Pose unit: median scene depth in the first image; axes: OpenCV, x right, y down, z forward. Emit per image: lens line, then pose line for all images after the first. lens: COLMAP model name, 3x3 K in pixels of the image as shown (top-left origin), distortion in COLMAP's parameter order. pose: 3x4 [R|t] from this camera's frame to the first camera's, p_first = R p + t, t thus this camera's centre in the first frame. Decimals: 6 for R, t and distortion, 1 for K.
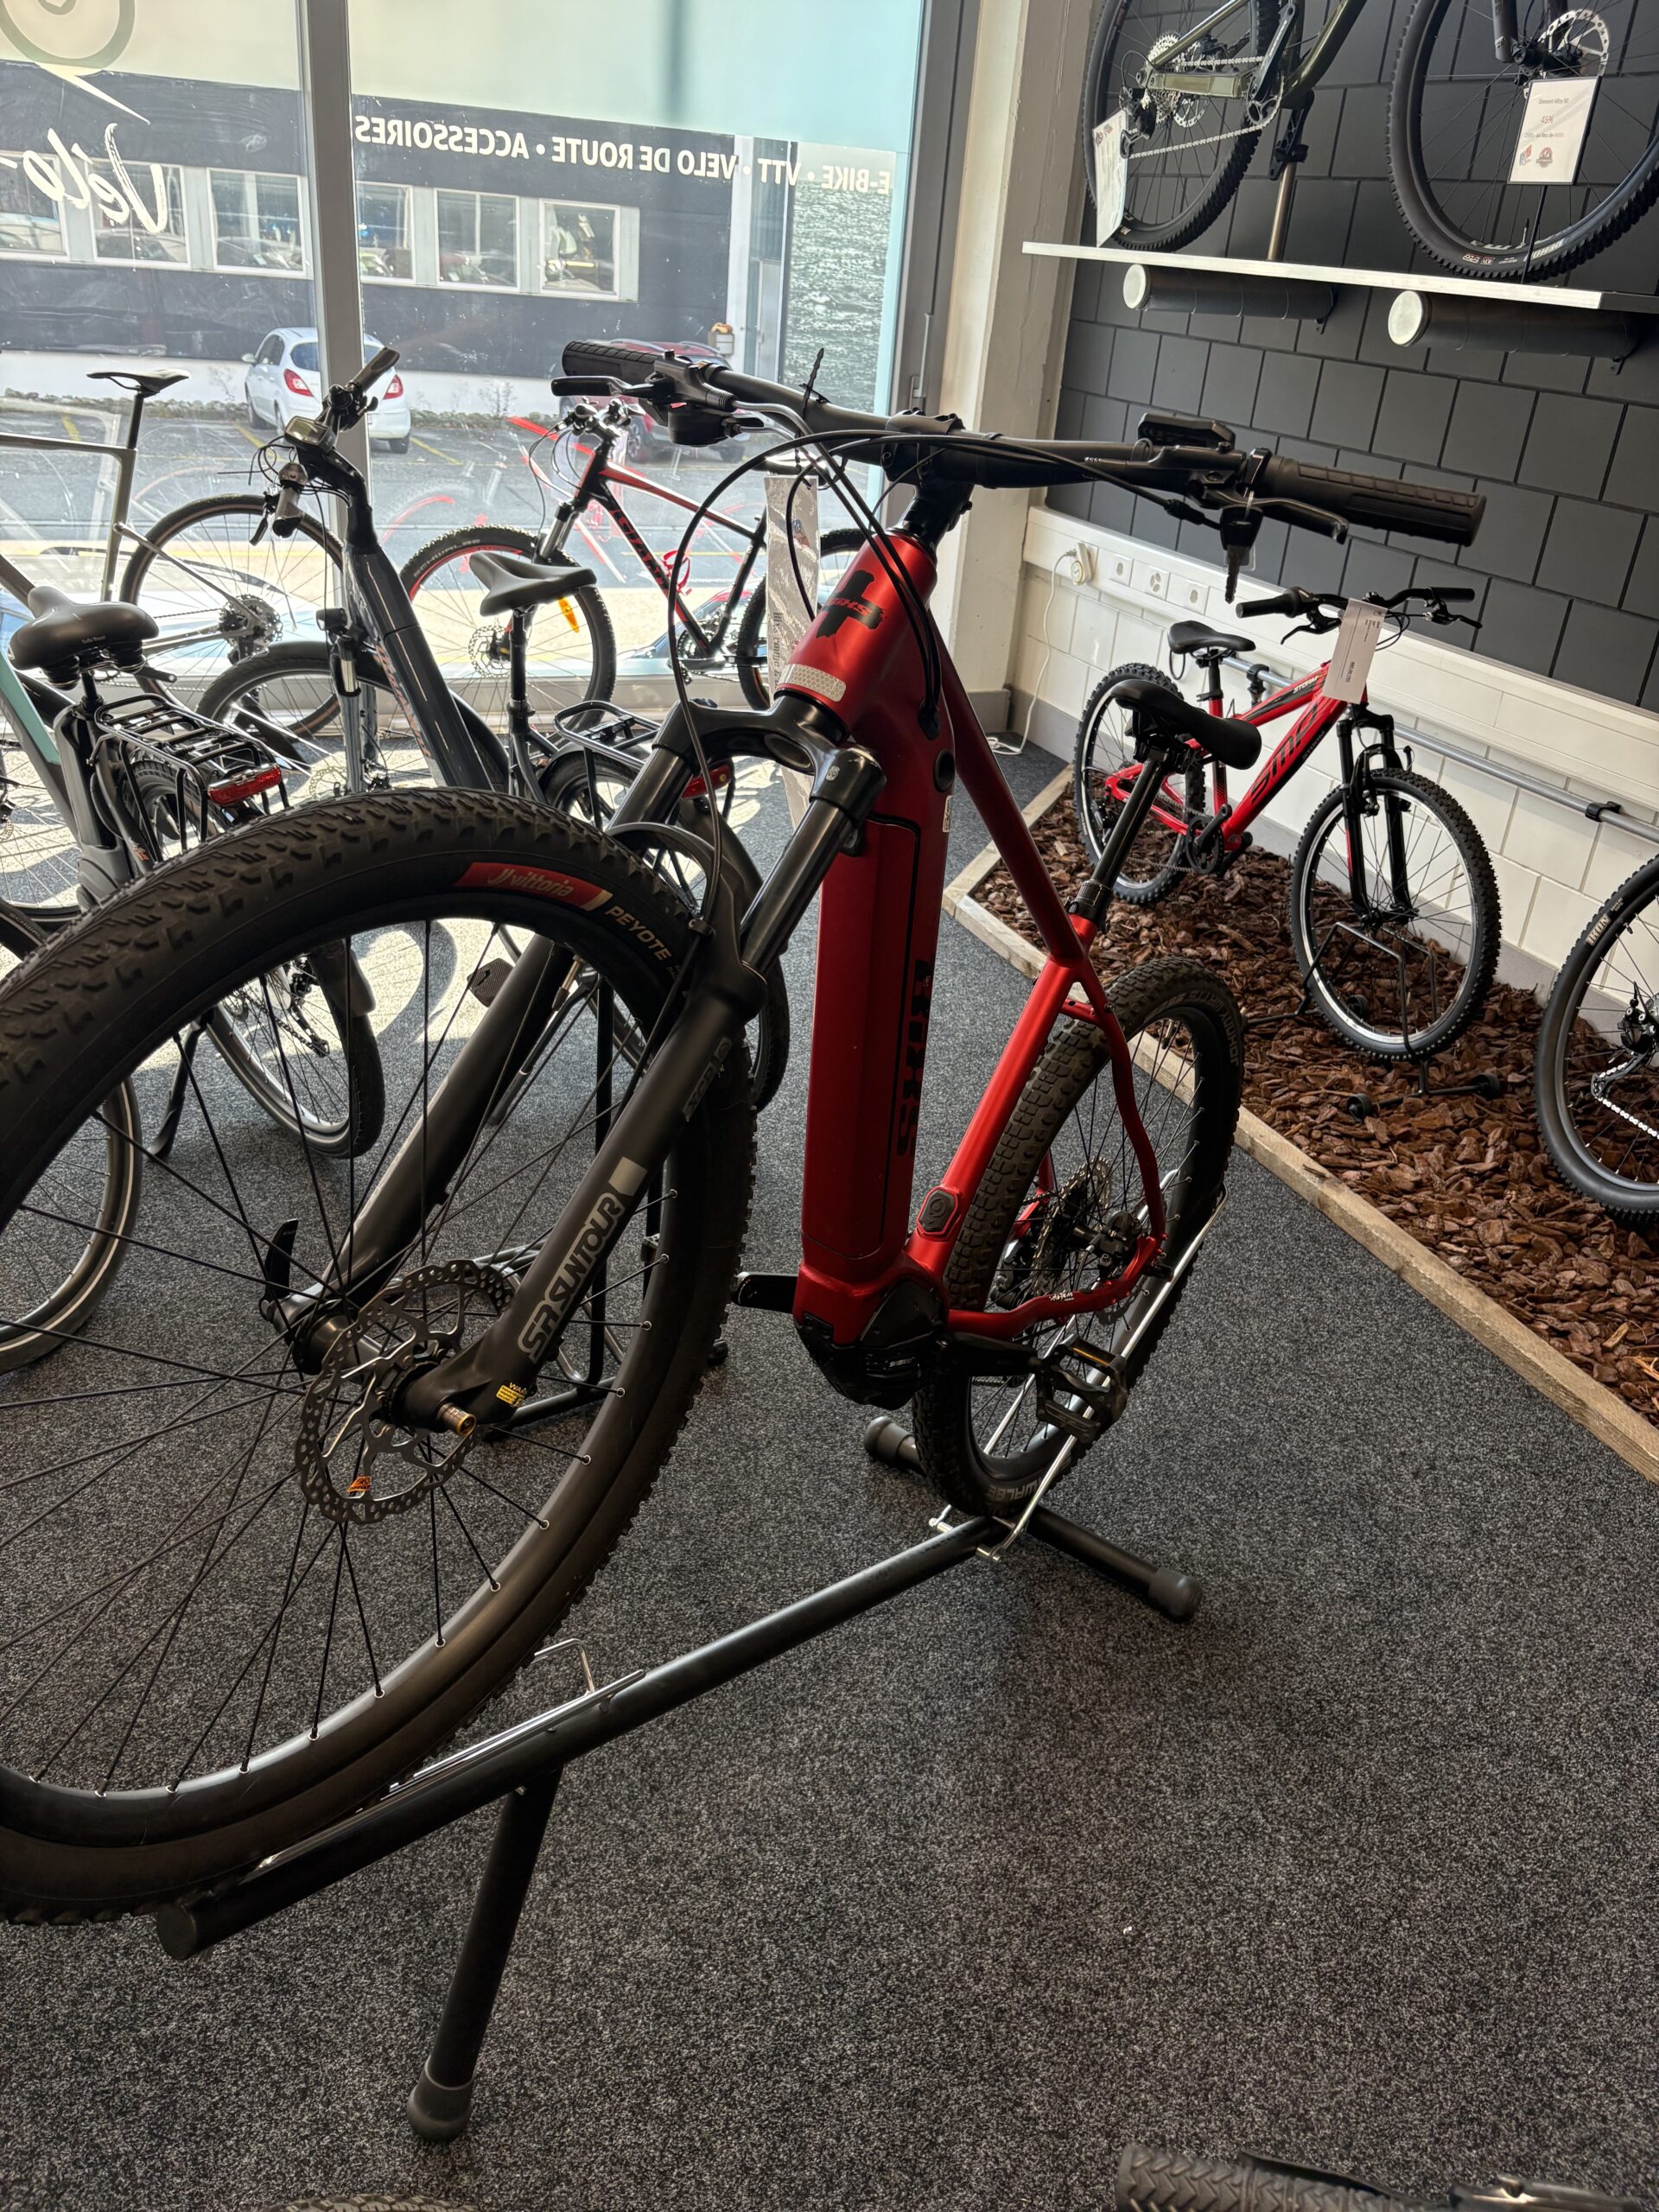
lens RADIAL K [[1655.4, 0, 822.7], [0, 1655.4, 1111.6], [0, 0, 1]] dist [0.012417, -0.008634]
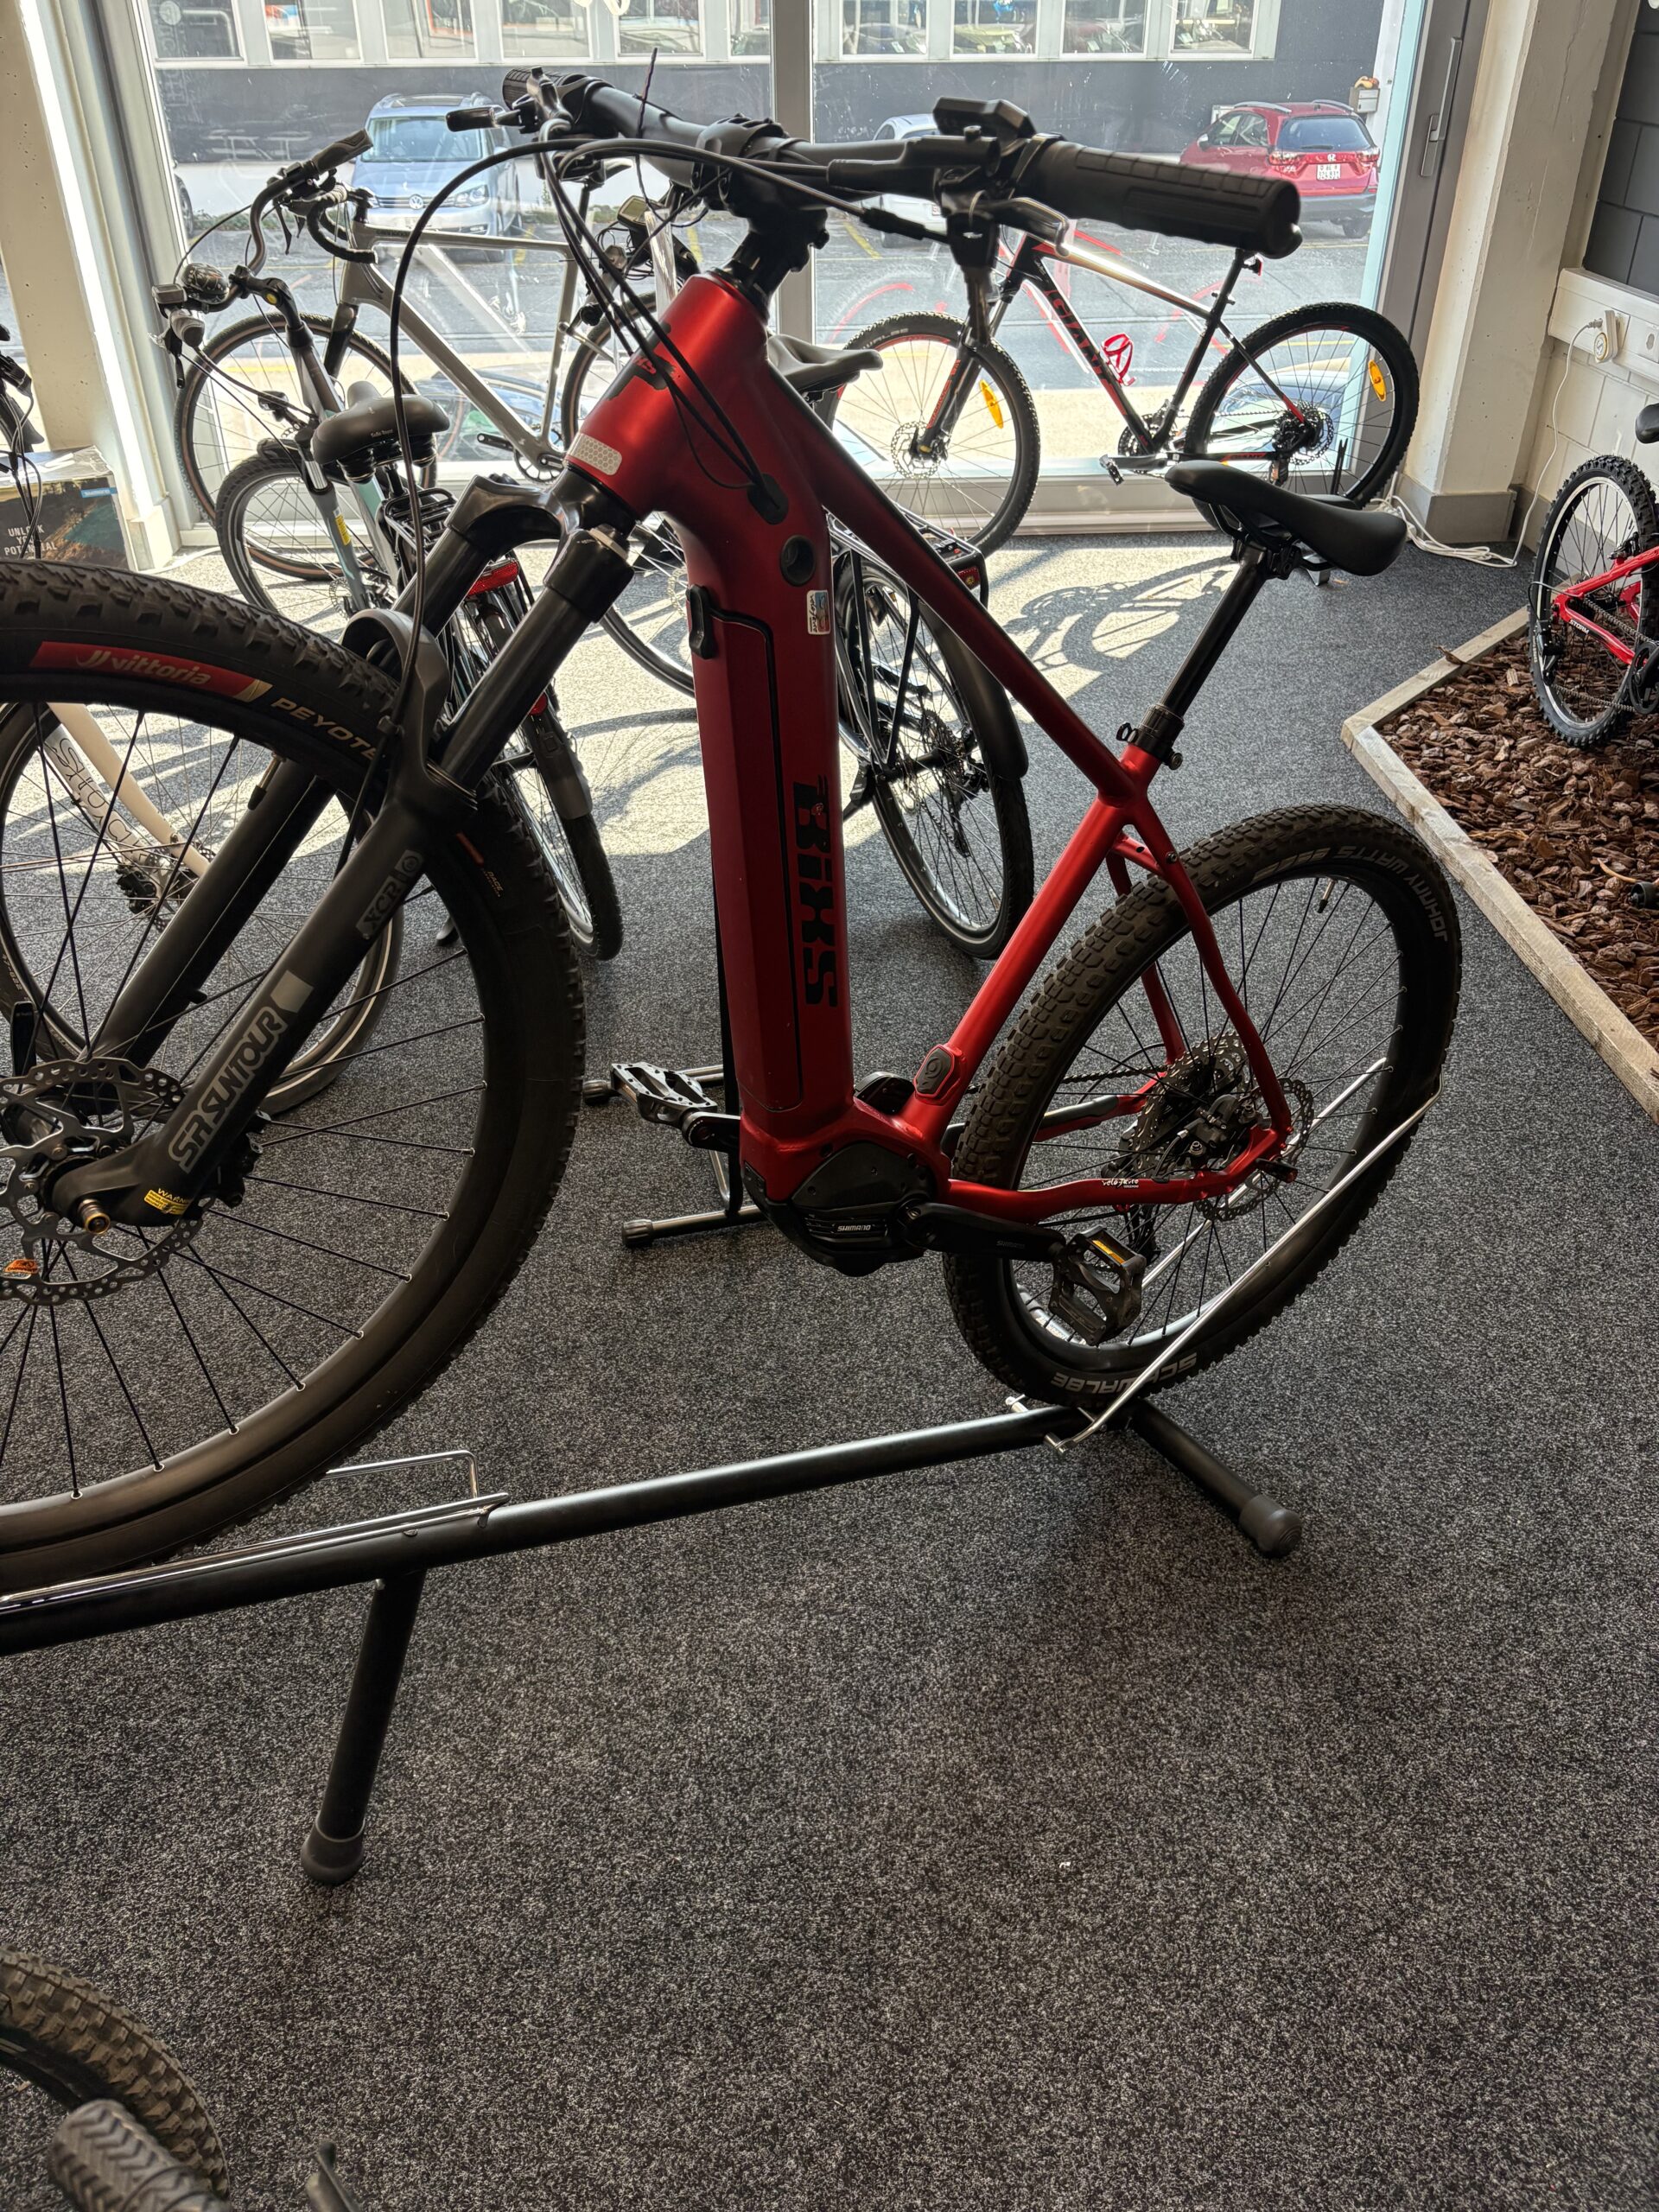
lens RADIAL K [[1655.4, 0, 822.7], [0, 1655.4, 1111.6], [0, 0, 1]] dist [0.012417, -0.008634]
pose [[0.941986, 0.118117, -0.314181, 0.261648], [-0.084414, 0.989318, 0.118843, -0.017492], [0.324863, -0.085427, 0.941895, 0.107847]]
